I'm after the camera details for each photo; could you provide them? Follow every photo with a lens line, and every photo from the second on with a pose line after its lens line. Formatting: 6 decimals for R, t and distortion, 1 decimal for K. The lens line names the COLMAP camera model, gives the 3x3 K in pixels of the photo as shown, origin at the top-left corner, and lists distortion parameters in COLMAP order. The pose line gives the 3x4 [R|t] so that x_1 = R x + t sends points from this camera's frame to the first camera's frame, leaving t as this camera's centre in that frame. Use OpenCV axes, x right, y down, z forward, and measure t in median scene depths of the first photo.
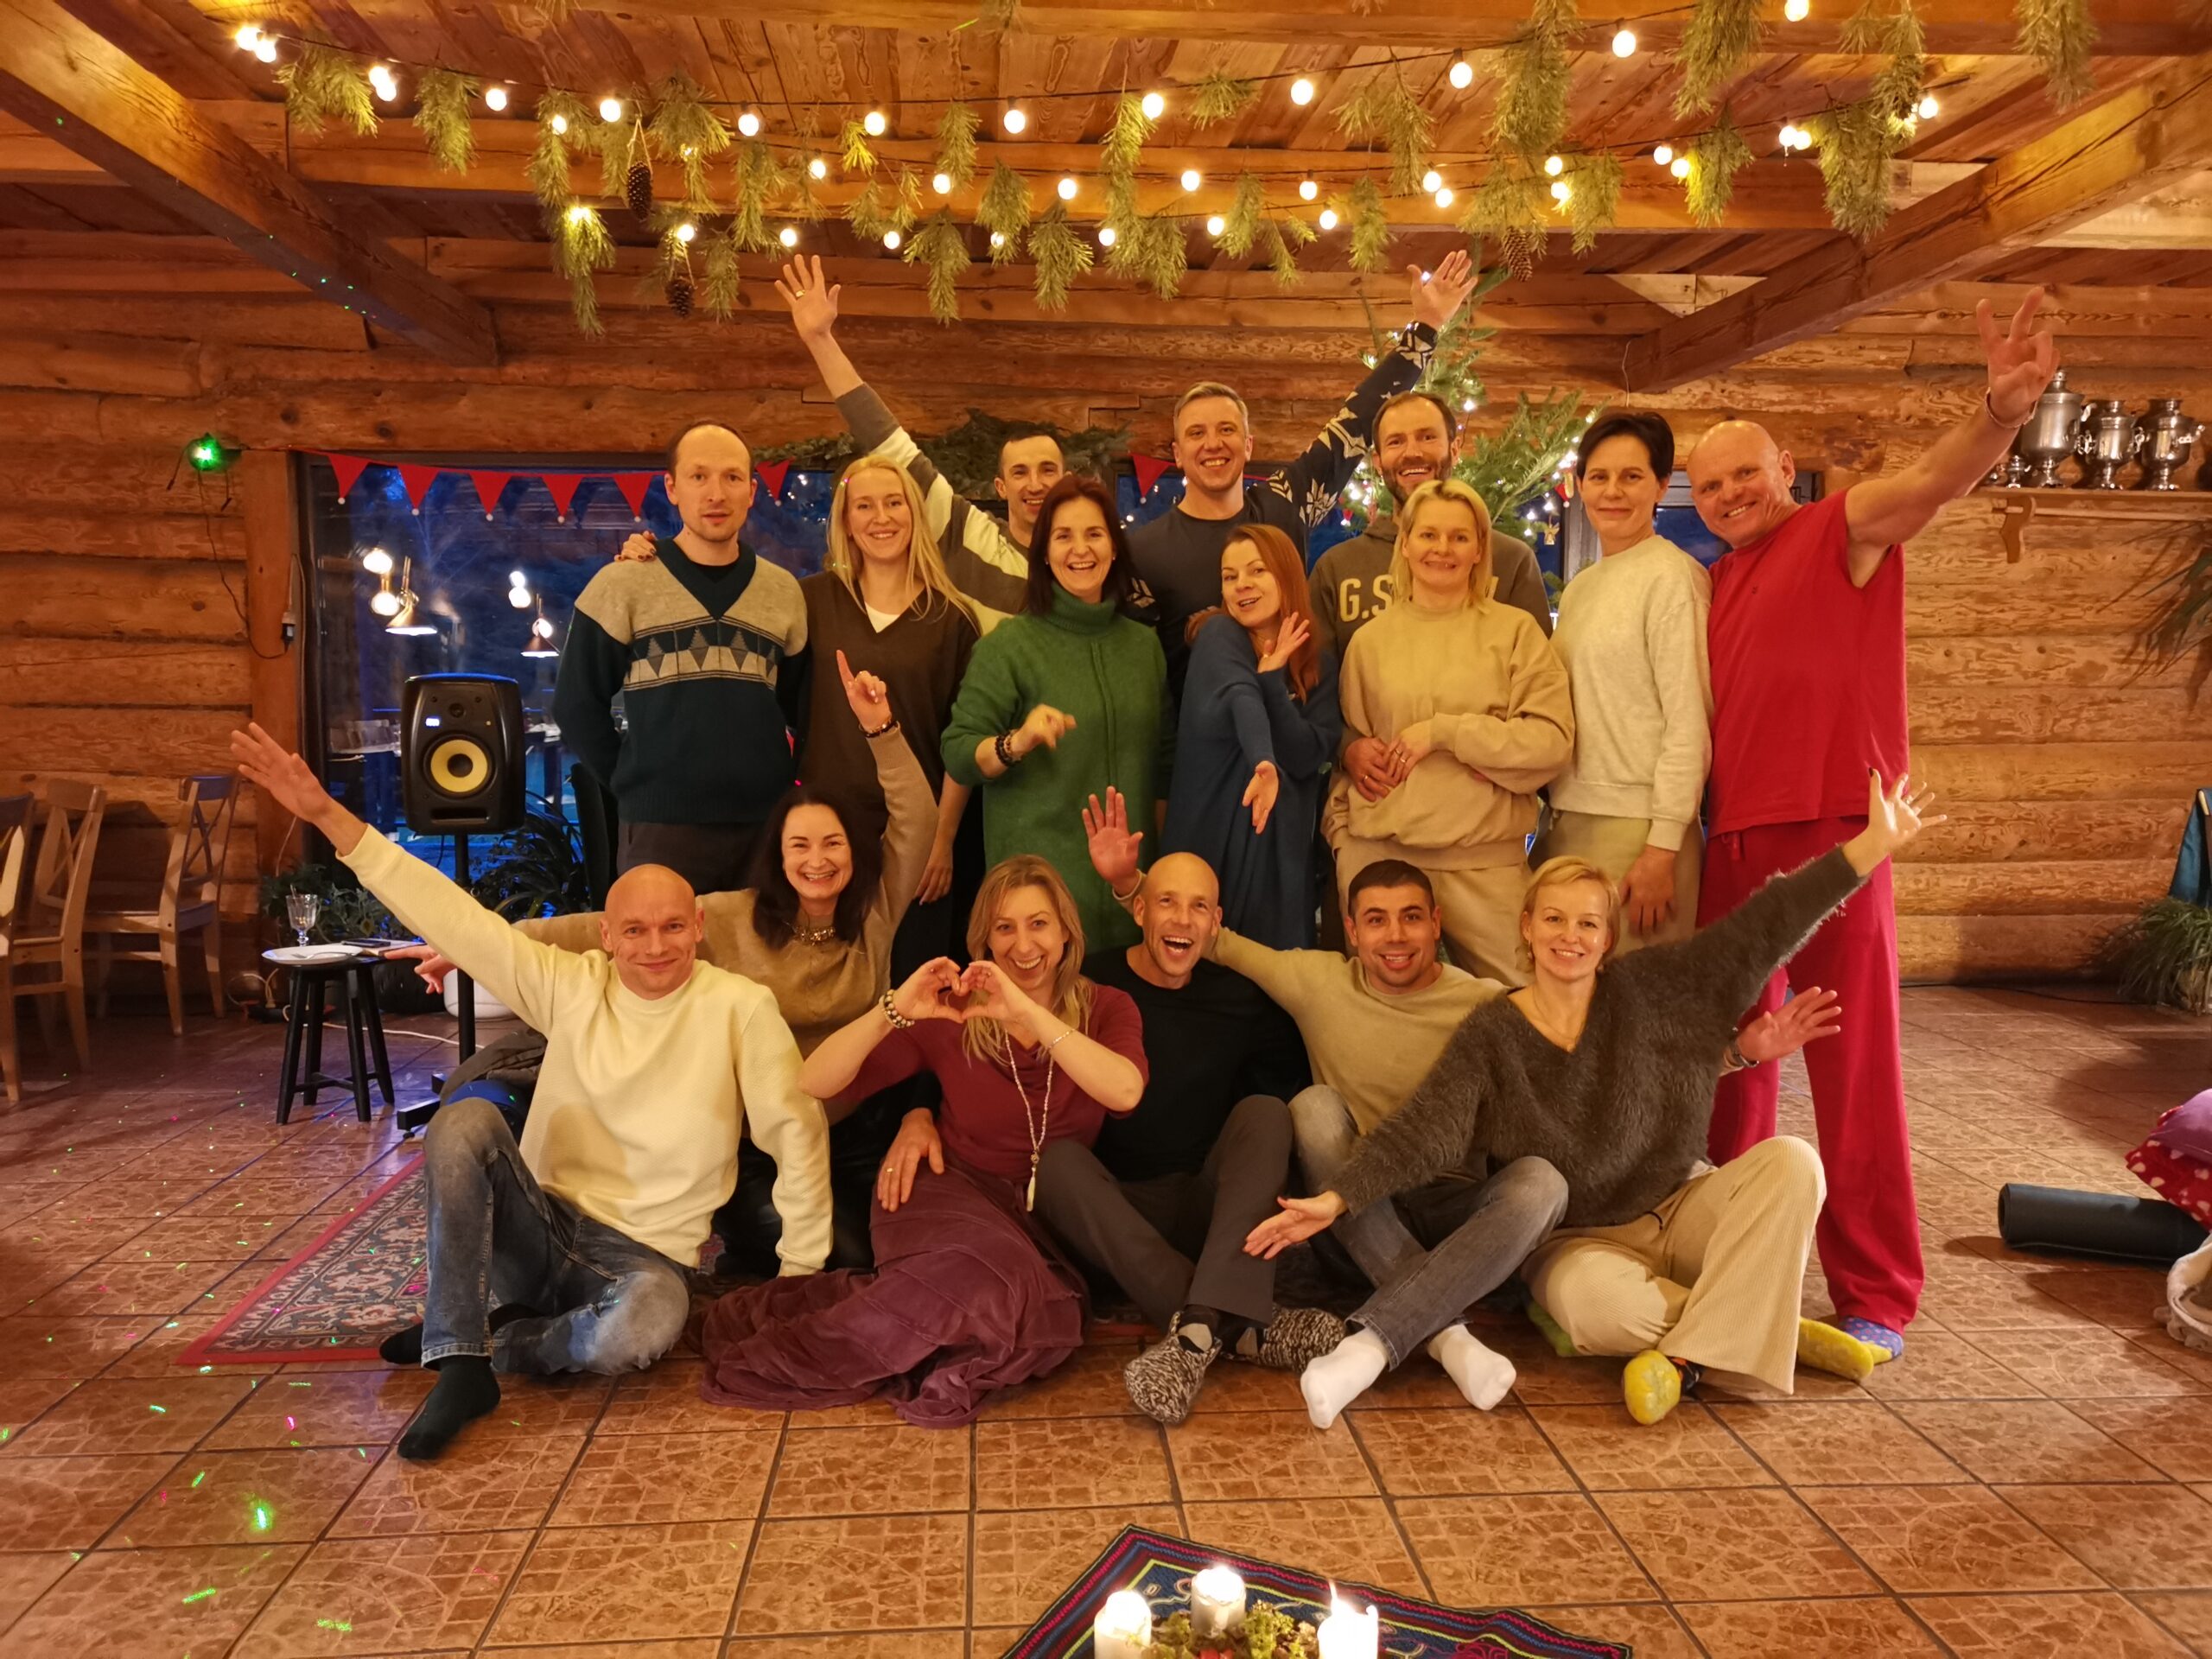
lens RADIAL K [[1700.9, 0, 1119.2], [0, 1700.9, 827.5], [0, 0, 1]] dist [0.043999, -0.040538]
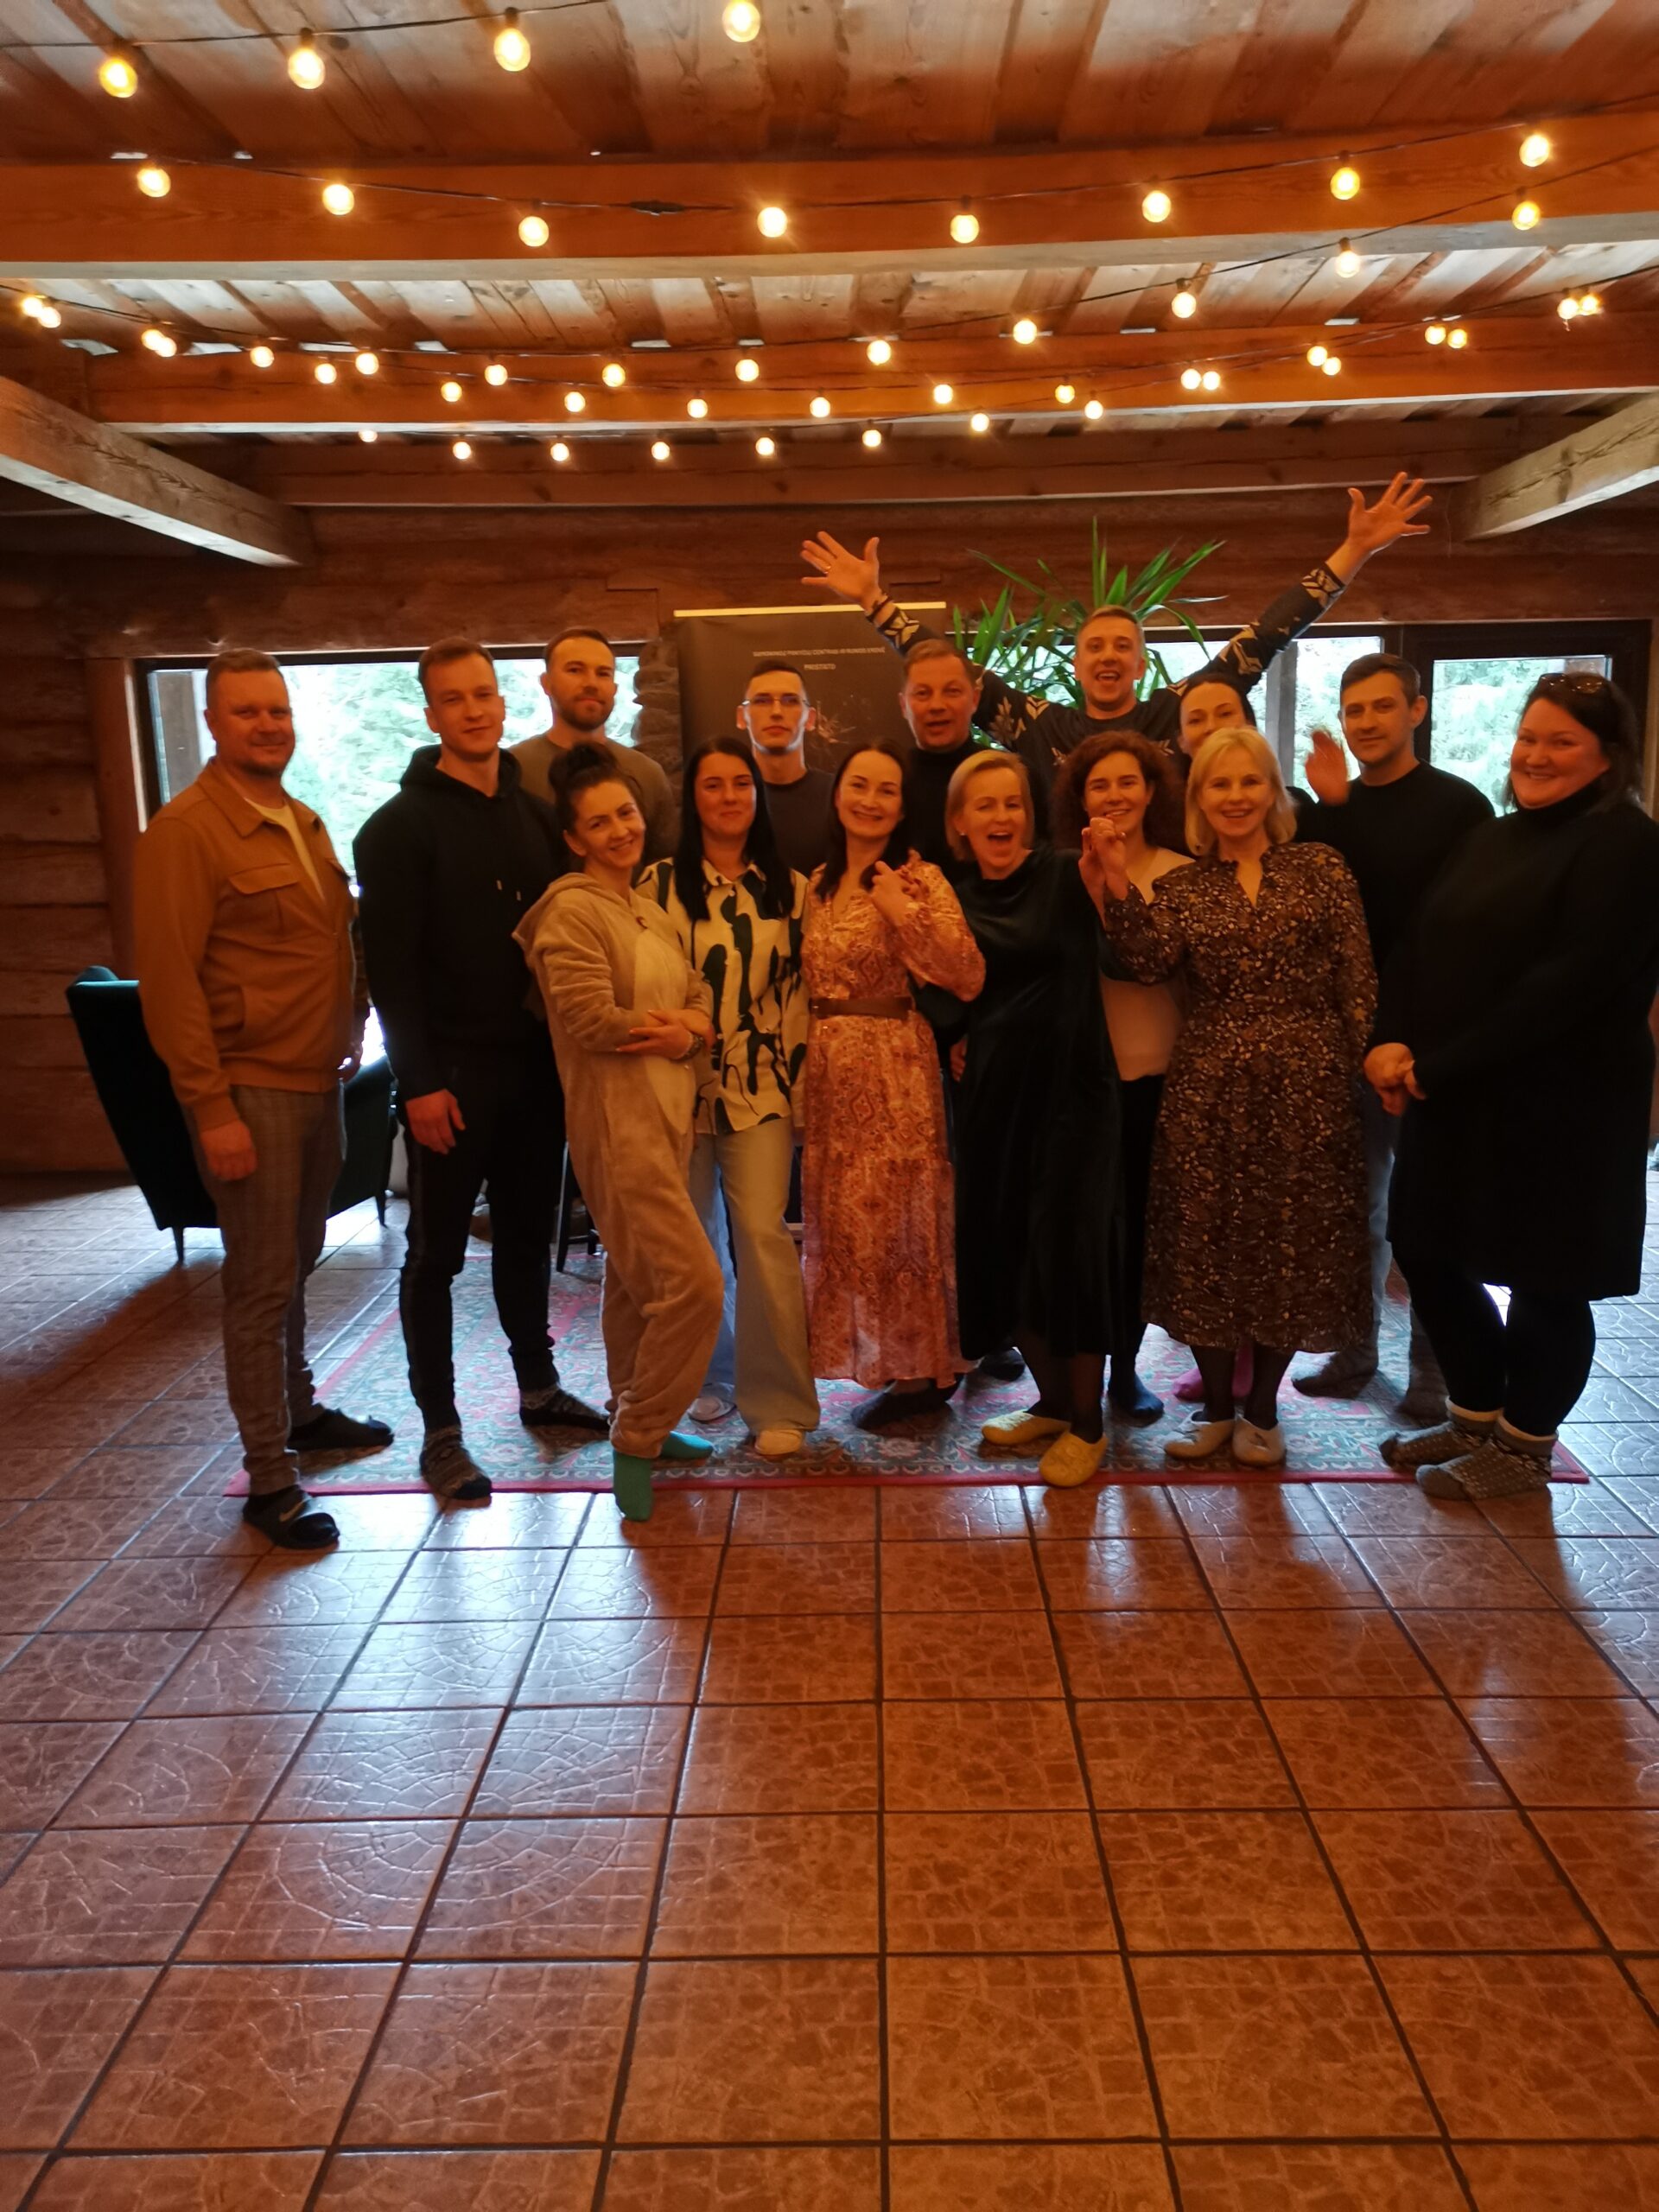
lens RADIAL K [[1700.9, 0, 841.4], [0, 1700.9, 1106.3], [0, 0, 1]] dist [0.043999, -0.040538]
pose [[0.995489, -0.009659, -0.094386, 0.069816], [0.018784, 0.995177, 0.096279, -0.057194], [0.093000, -0.097618, 0.990869, -0.038075]]
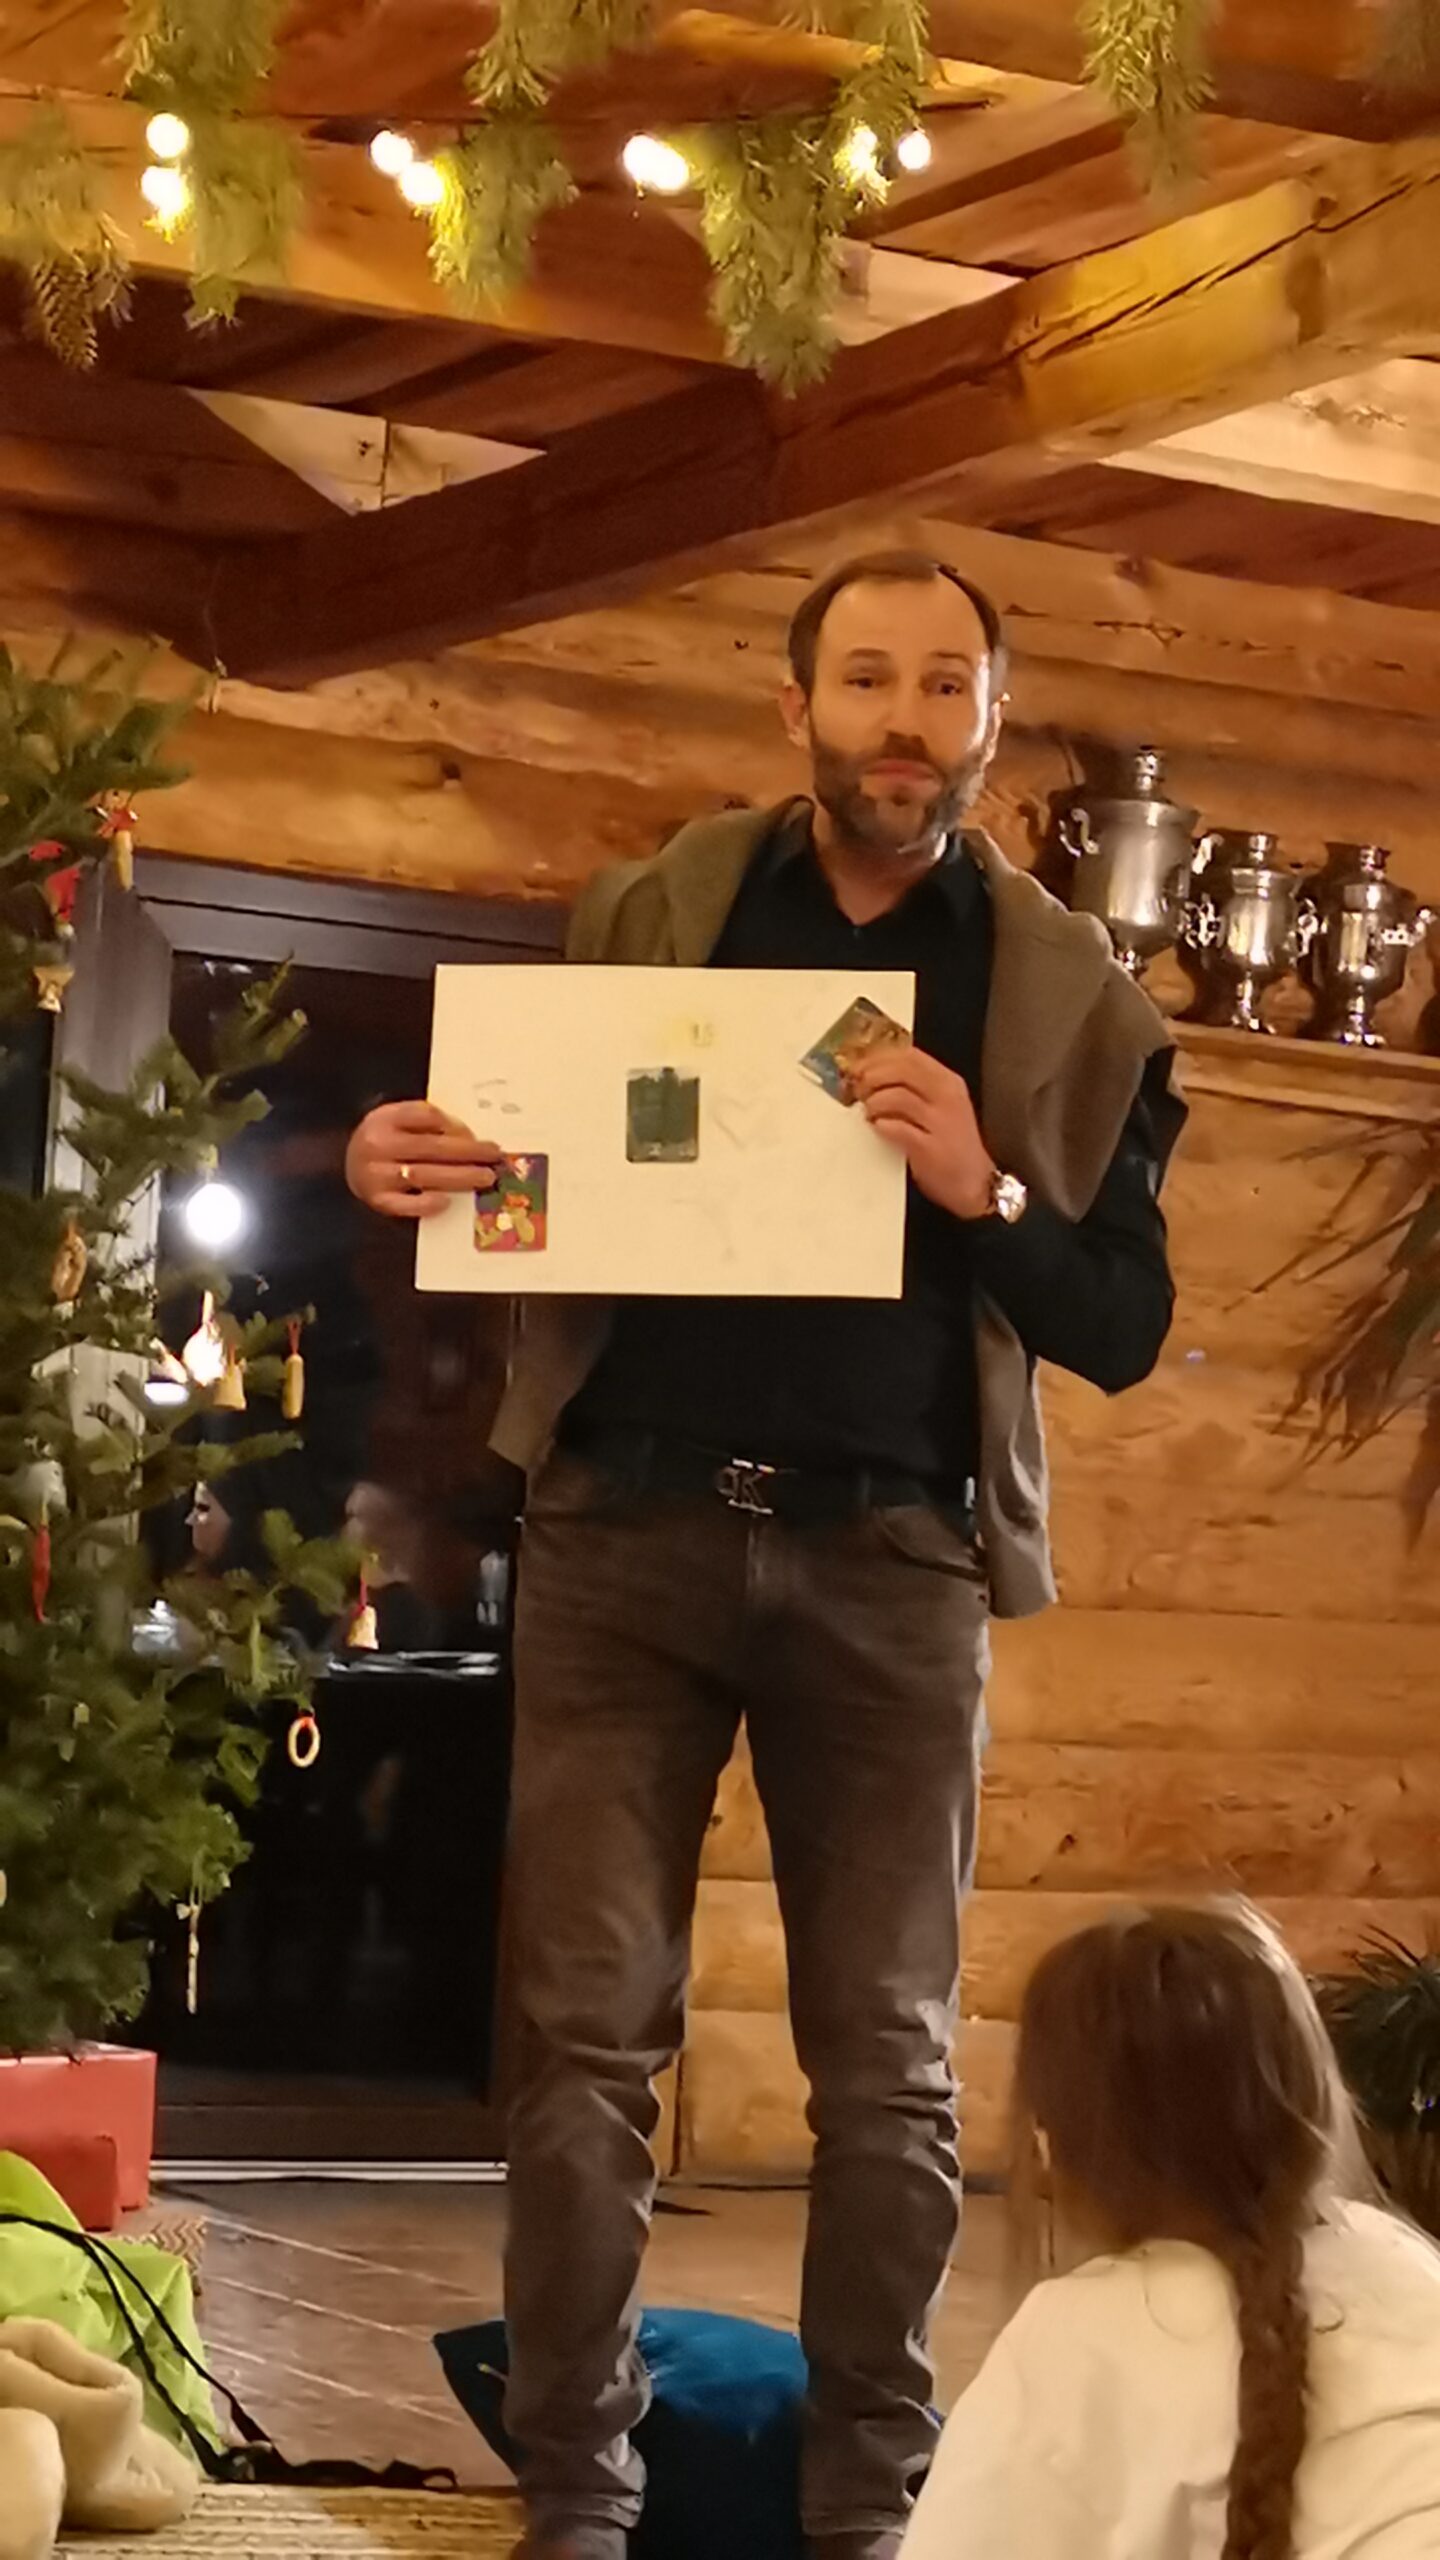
lens RADIAL K [[5560.2, 0, 728.9], [0, 5560.2, 1280.7], [0, 0, 1]] dist [0.017835, 0.000000]
pose [[0.910045, 0.077277, 0.407242, -0.177886], [-0.017336, 0.988704, -0.148873, 0.121595], [-0.414146, 0.128421, 0.901105, -0.326430]]
